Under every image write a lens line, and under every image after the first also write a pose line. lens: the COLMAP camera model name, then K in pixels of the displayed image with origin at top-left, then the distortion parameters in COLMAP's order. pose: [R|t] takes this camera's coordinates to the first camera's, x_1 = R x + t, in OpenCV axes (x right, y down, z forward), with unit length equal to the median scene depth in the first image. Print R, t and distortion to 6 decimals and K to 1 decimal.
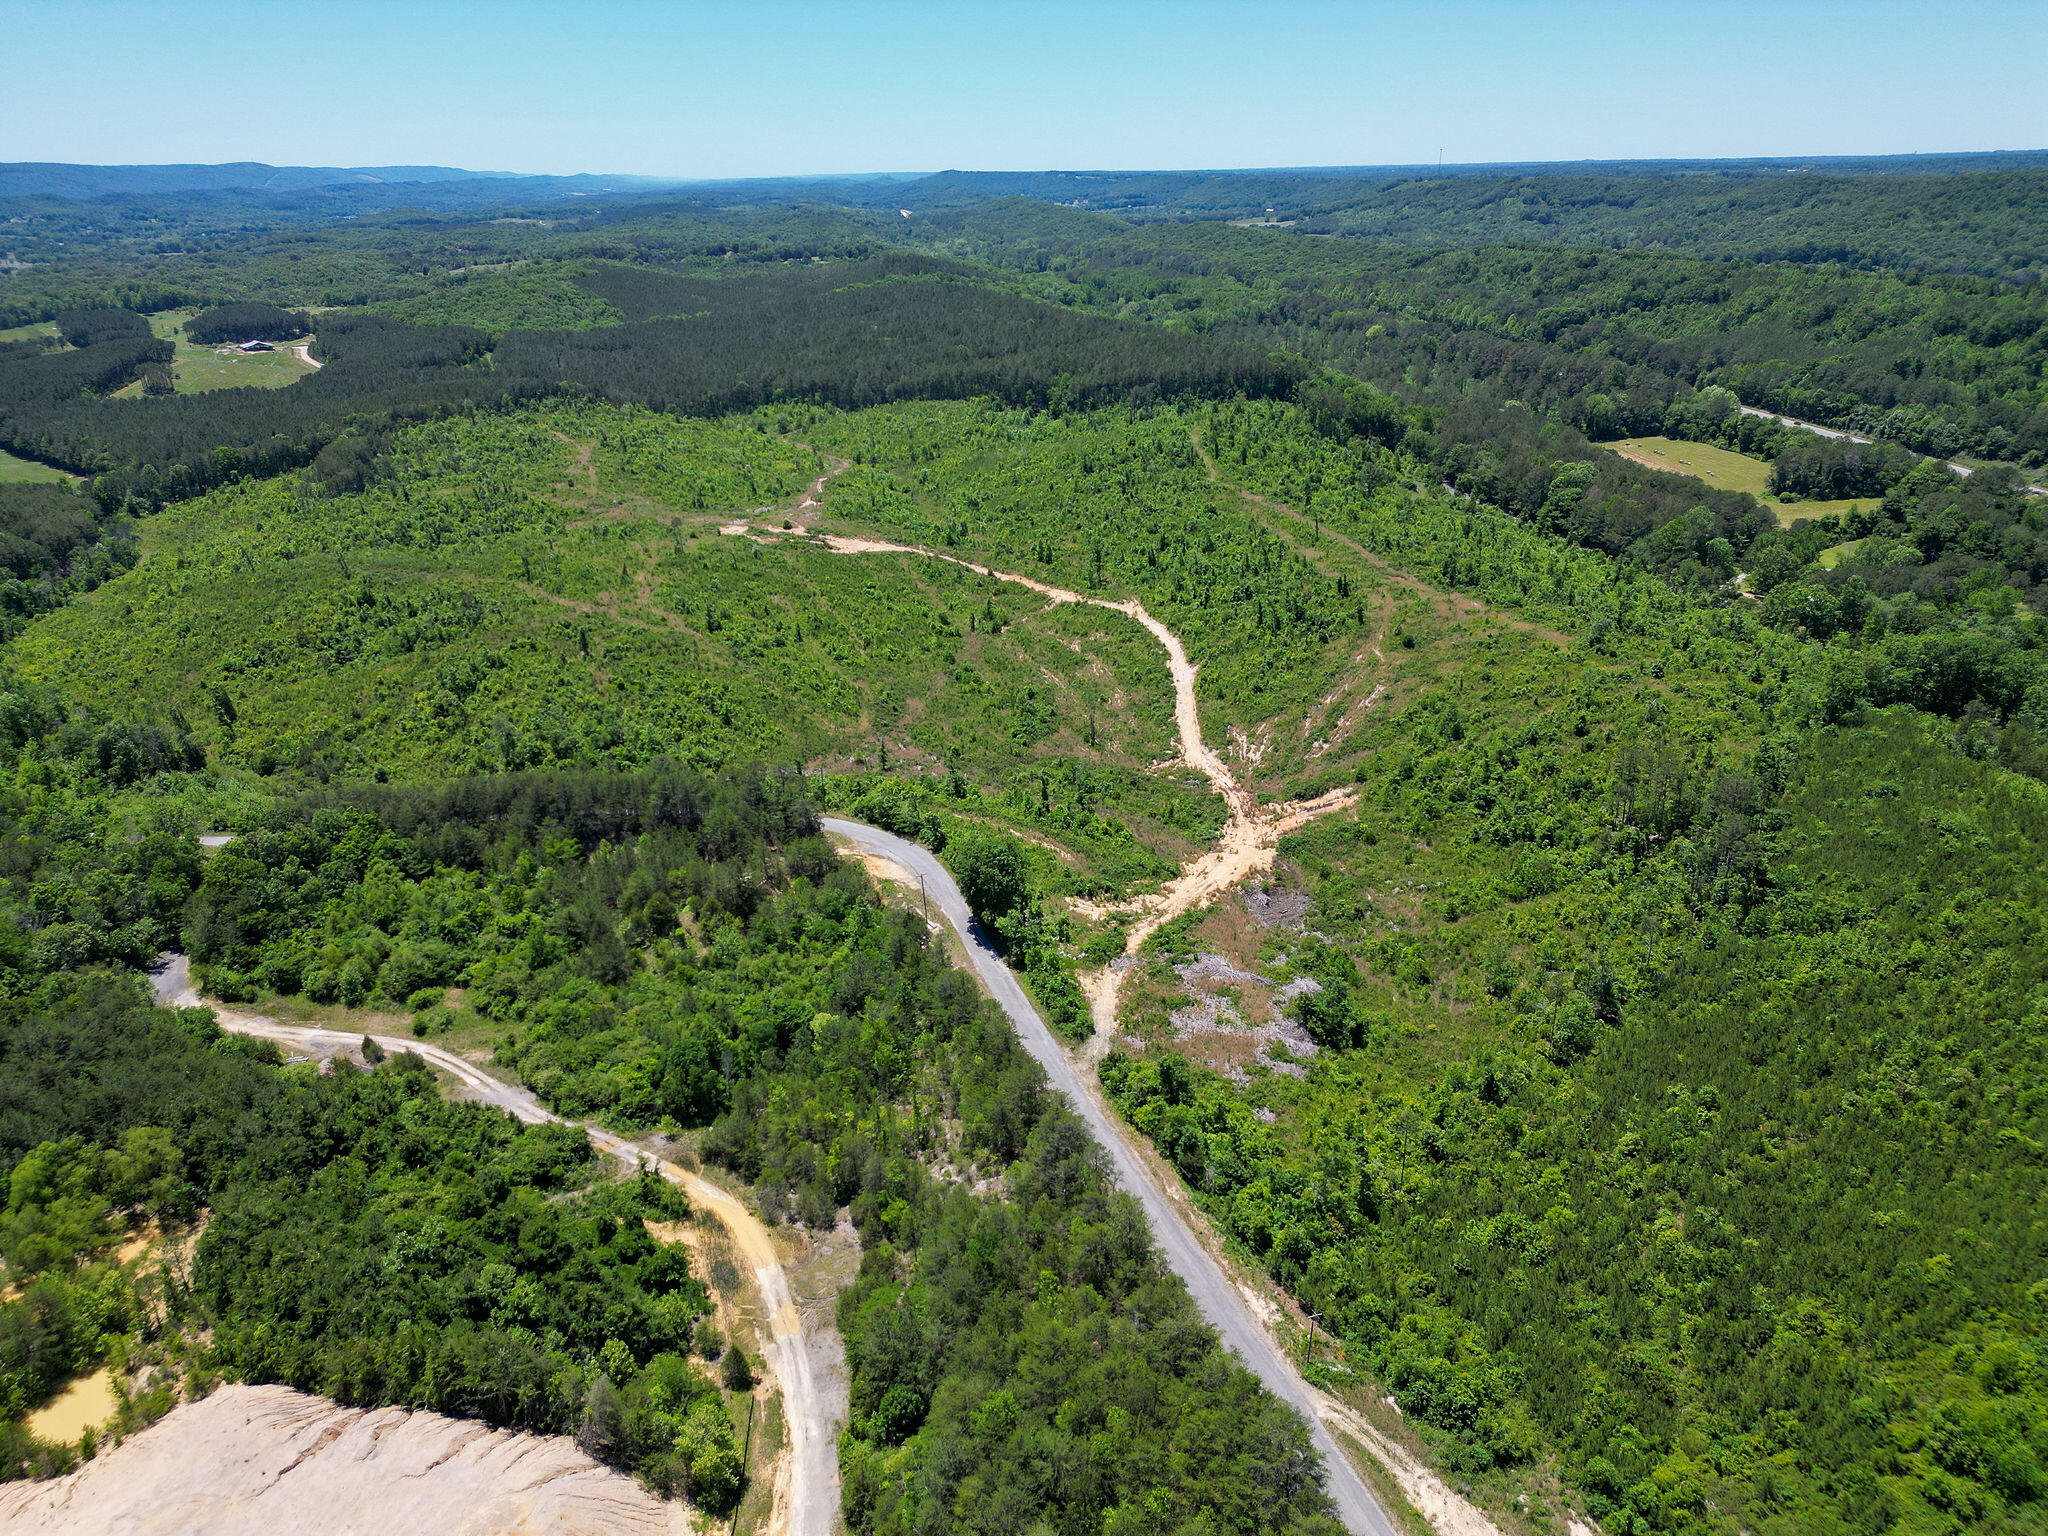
lens RADIAL K [[1433.5, 0, 1024.0], [0, 1433.5, 768.0], [0, 0, 1]] dist [0.137116, -0.209188]
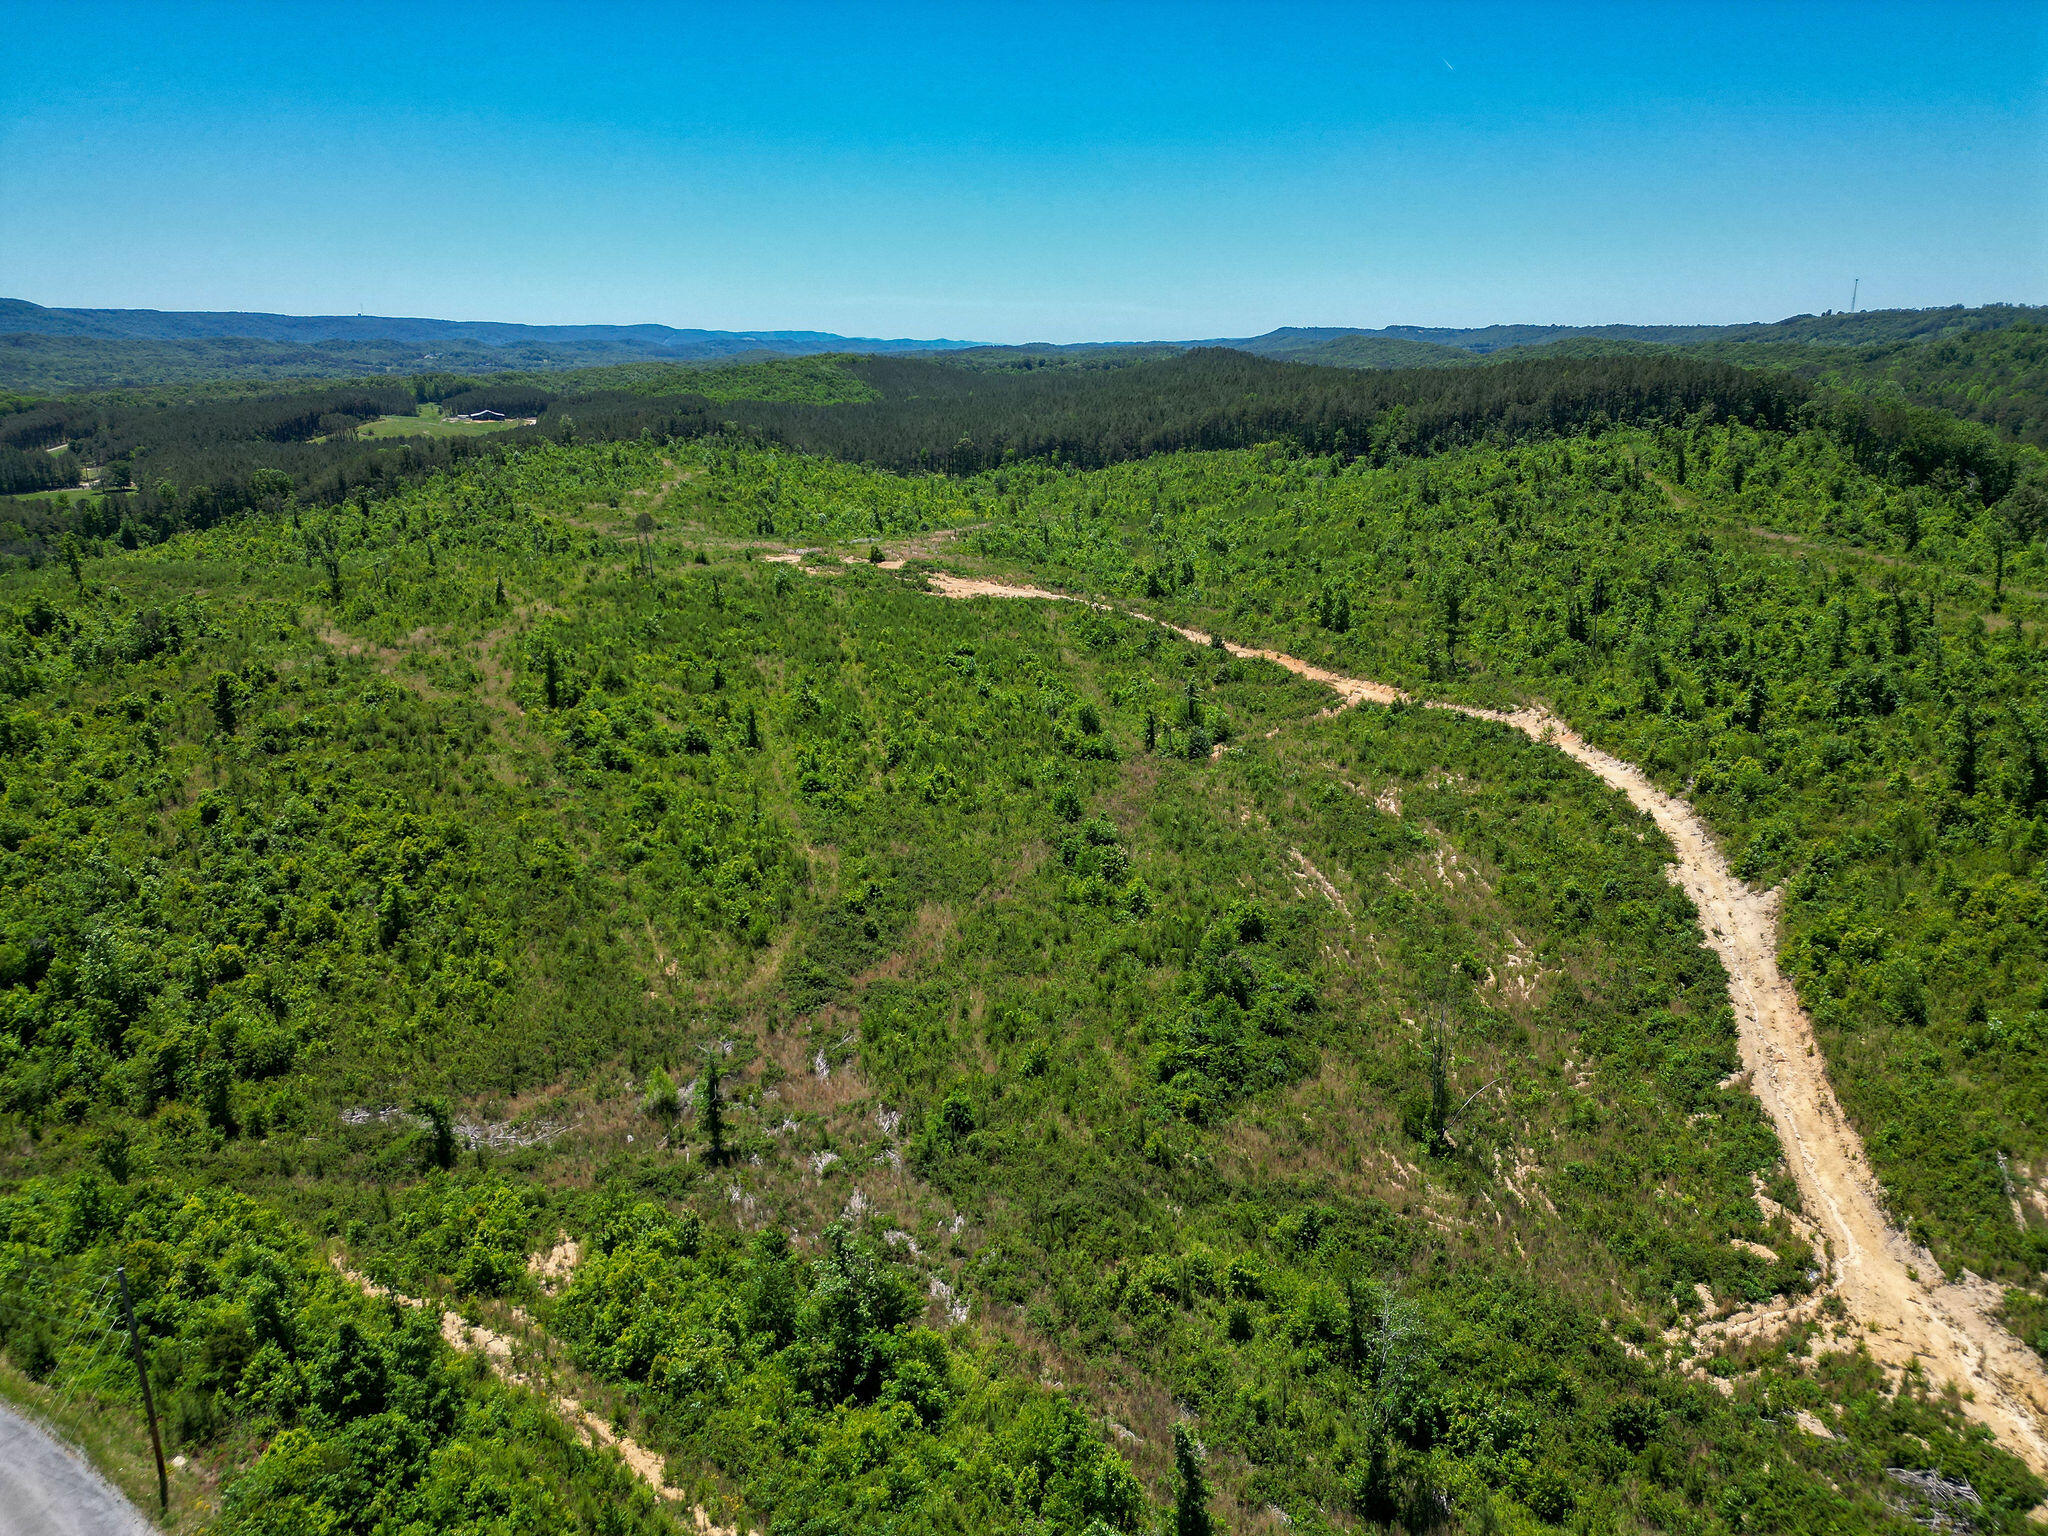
lens RADIAL K [[1433.5, 0, 1024.0], [0, 1433.5, 768.0], [0, 0, 1]] dist [0.137116, -0.209188]
pose [[0.975787, 0.071540, -0.206693, 0.018655], [-0.092306, 0.991413, -0.092624, -0.045821], [0.198291, 0.109460, 0.974012, 0.563907]]
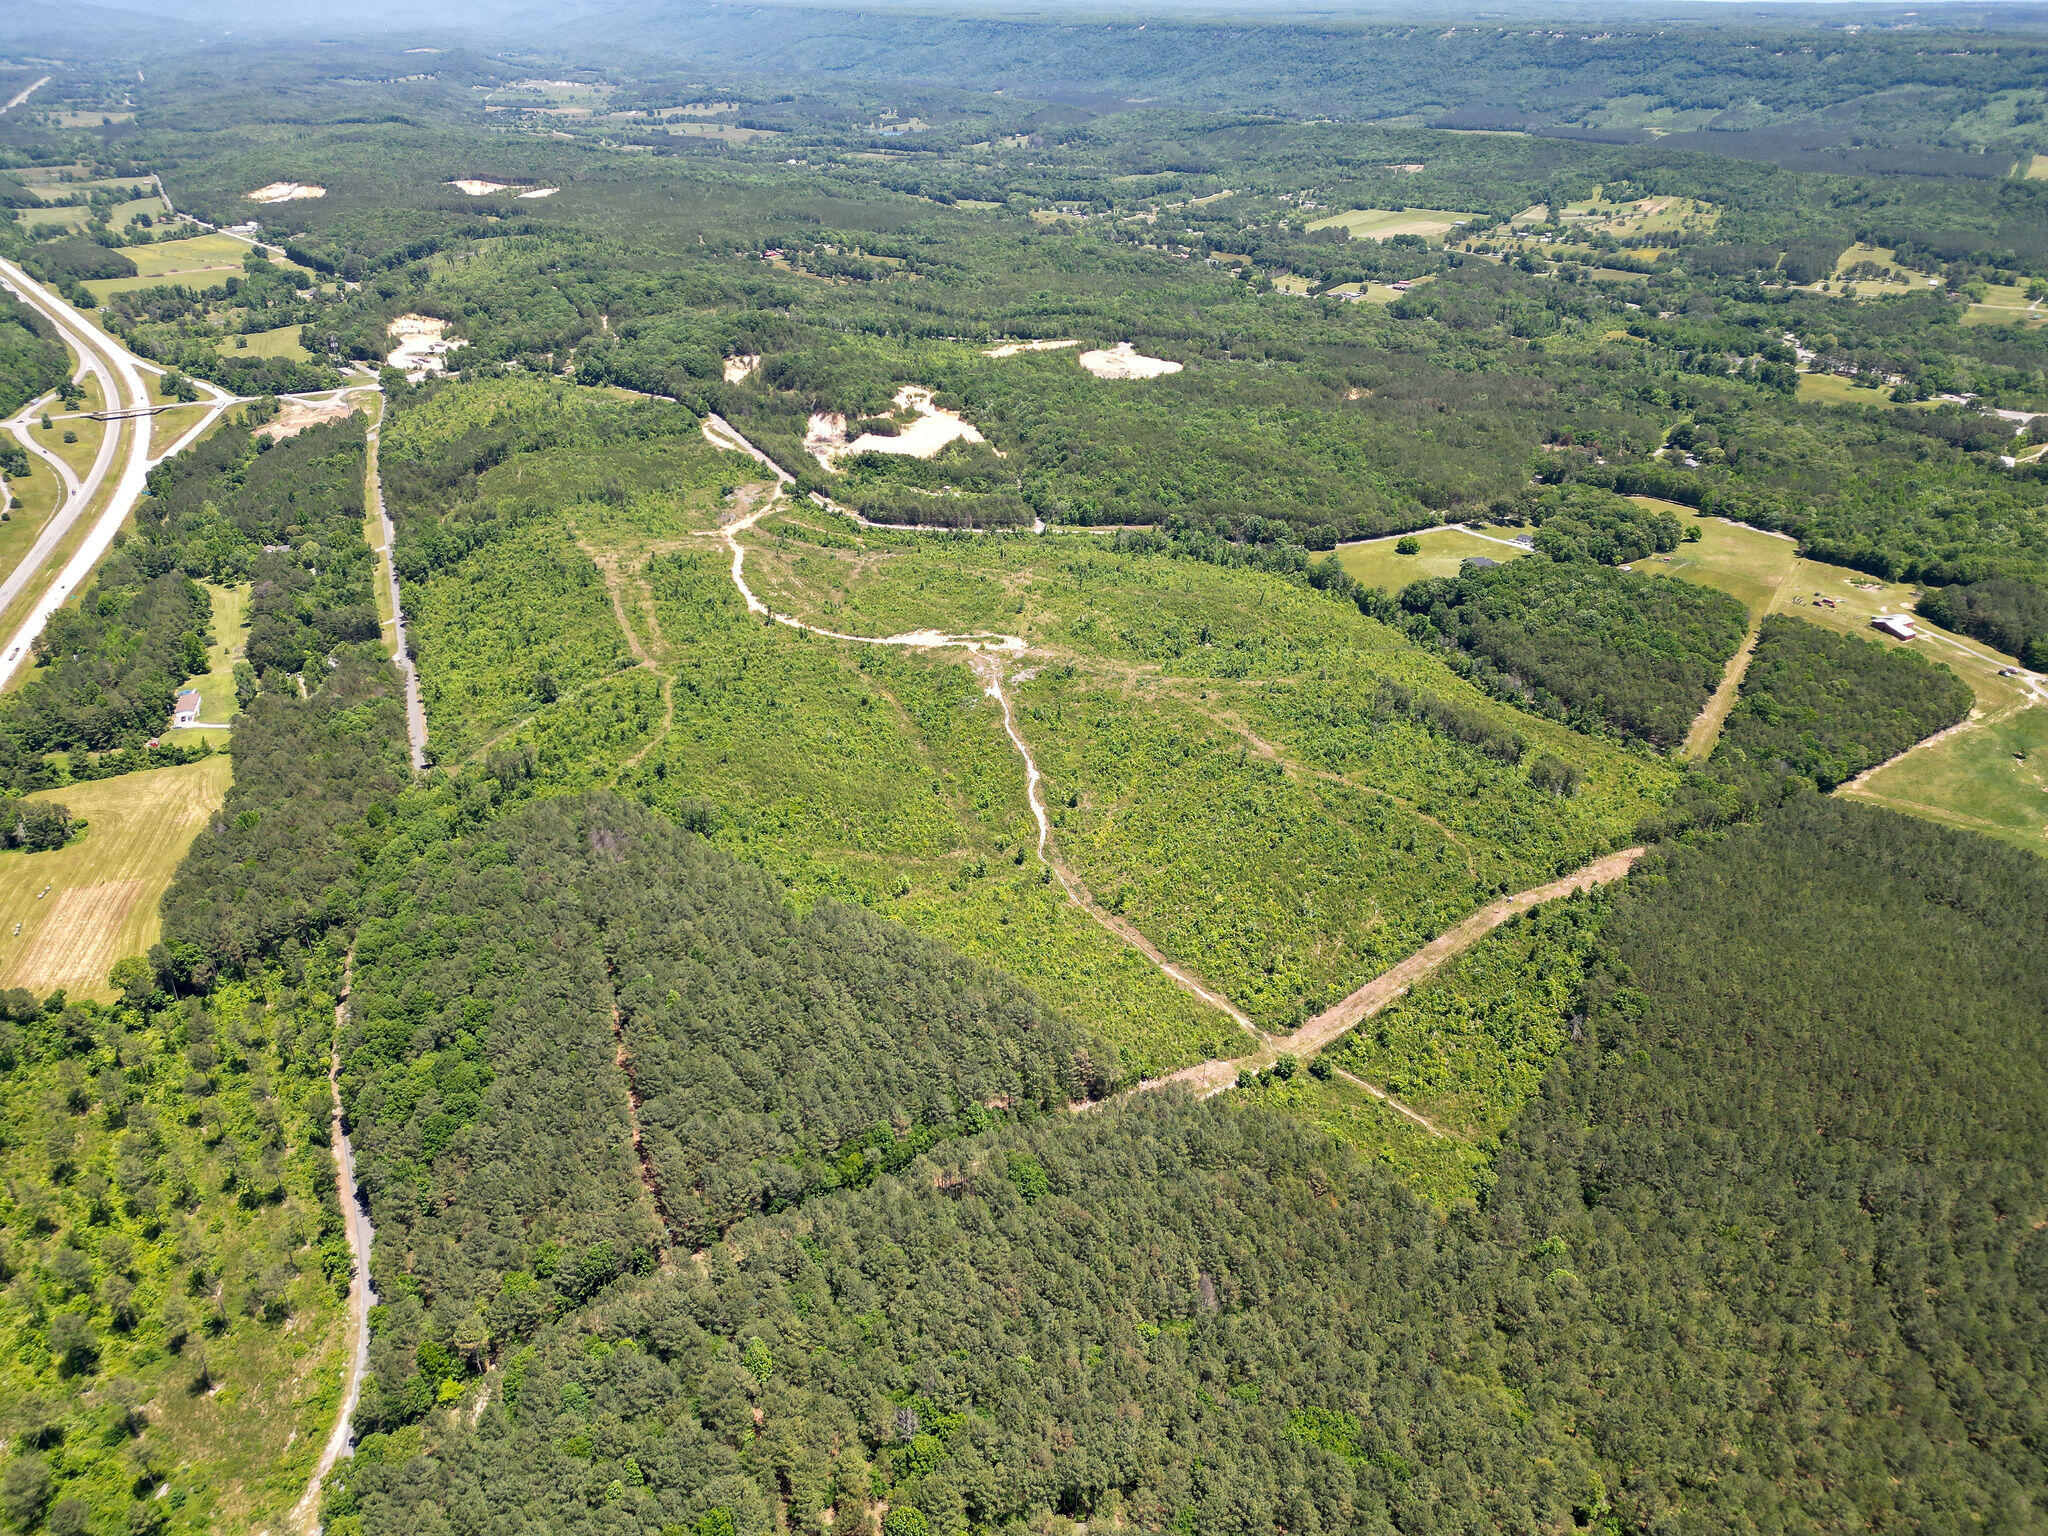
lens RADIAL K [[1433.5, 0, 1024.0], [0, 1433.5, 768.0], [0, 0, 1]] dist [0.137116, -0.209188]
pose [[-0.984606, 0.082054, -0.154333, 0.035219], [-0.067705, 0.634992, 0.769546, -1.452099], [0.161144, 0.768149, -0.619661, 2.391889]]
